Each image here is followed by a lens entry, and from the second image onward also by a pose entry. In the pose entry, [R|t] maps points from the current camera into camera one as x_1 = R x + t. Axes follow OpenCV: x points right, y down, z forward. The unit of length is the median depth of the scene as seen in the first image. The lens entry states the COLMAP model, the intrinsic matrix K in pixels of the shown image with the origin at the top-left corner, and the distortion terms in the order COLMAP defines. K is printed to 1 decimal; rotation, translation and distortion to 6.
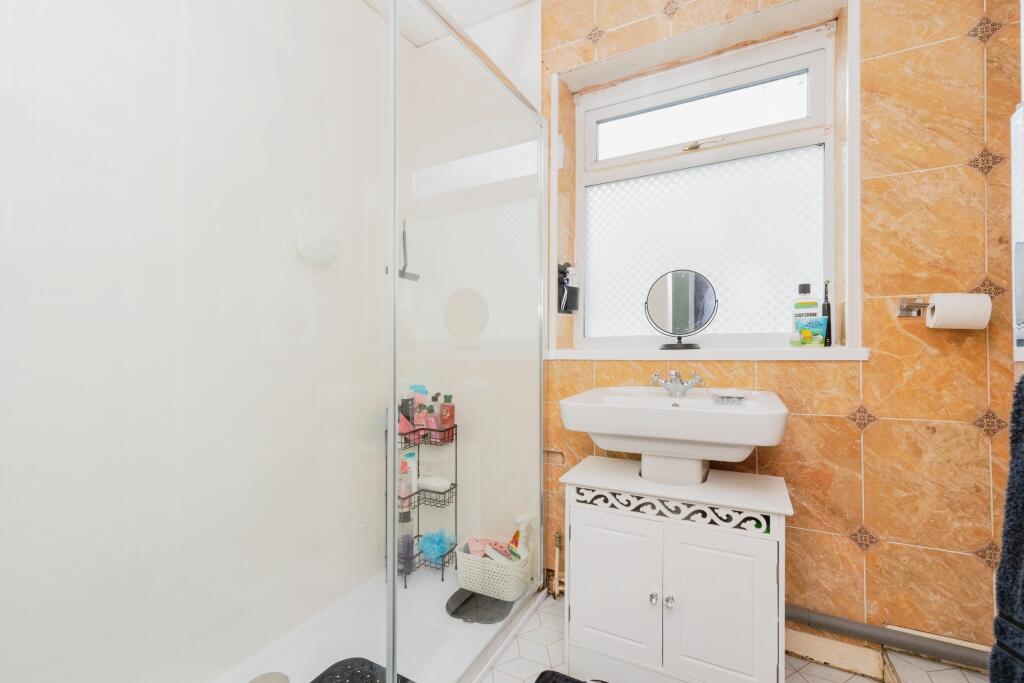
lens RADIAL K [[443.0, 0, 511.4], [0, 443.0, 343.5], [0, 0, 1]] dist [0.008886, 0.000321]
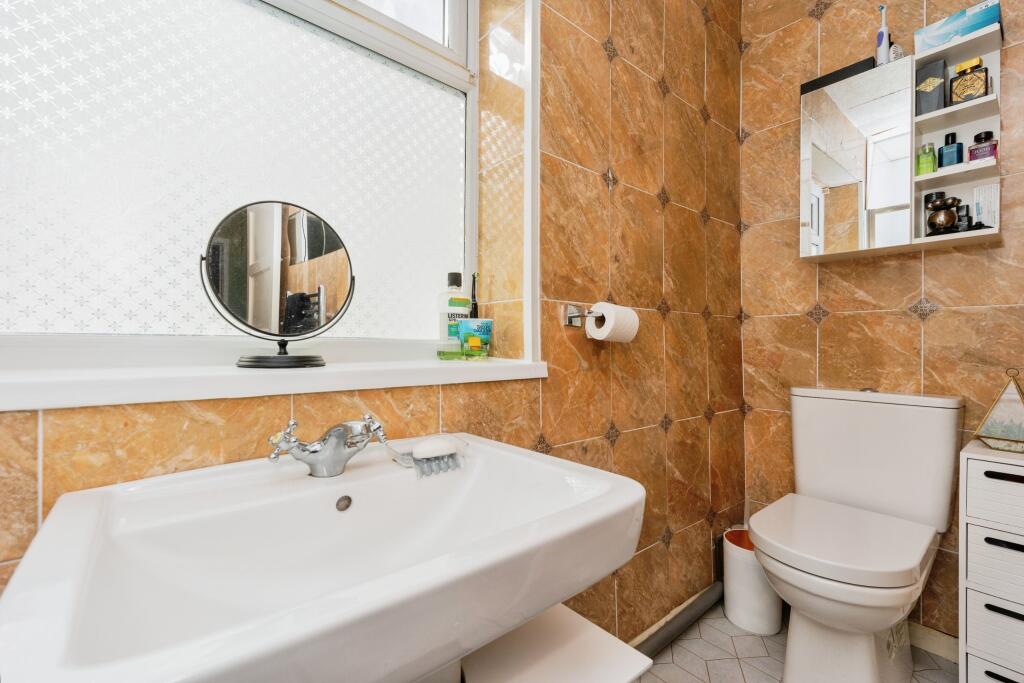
lens RADIAL K [[443.0, 0, 509.7], [0, 443.0, 350.1], [0, 0, 1]] dist [0.008886, 0.000321]
pose [[0.385291, 0.006408, 0.922773, 0.033029], [-0.010241, 0.999944, -0.002668, -0.008552], [-0.922738, -0.008422, 0.385335, 0.744109]]
